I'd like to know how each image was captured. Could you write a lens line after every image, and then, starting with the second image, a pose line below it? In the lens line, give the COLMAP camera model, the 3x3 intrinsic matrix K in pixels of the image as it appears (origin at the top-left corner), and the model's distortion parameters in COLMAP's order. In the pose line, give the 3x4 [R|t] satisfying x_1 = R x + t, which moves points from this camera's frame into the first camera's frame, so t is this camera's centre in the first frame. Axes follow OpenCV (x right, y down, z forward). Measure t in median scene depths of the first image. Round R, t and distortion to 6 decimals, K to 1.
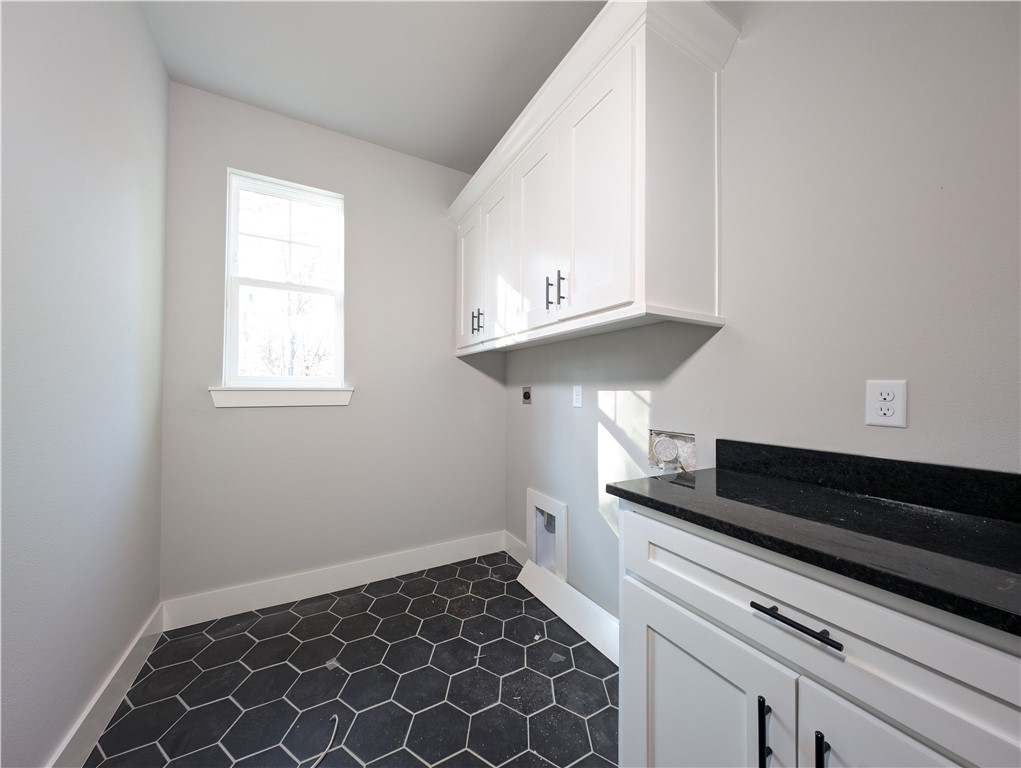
lens RADIAL K [[364.4, 0, 510.4], [0, 364.4, 385.2], [0, 0, 1]] dist [0.000396, -0.001061]
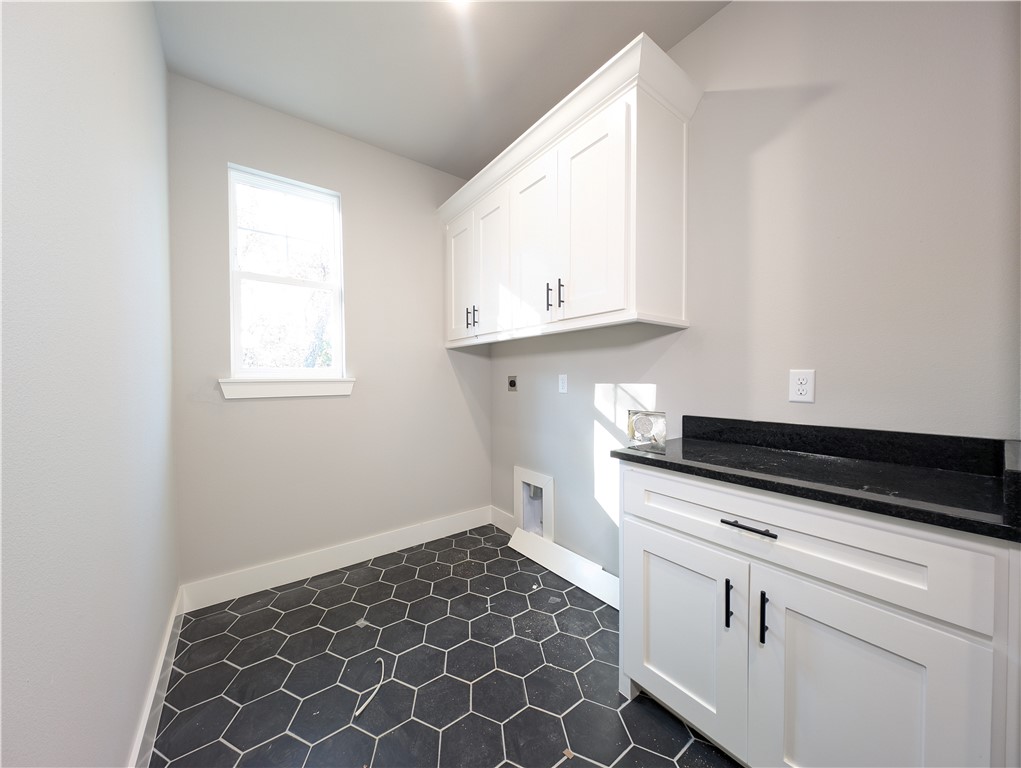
lens RADIAL K [[364.4, 0, 508.8], [0, 364.4, 385.0], [0, 0, 1]] dist [0.000396, -0.001061]
pose [[0.991213, -0.013846, 0.131551, -0.175940], [0.009326, 0.999347, 0.034915, -0.008849], [-0.131949, -0.033381, 0.990694, -0.158068]]
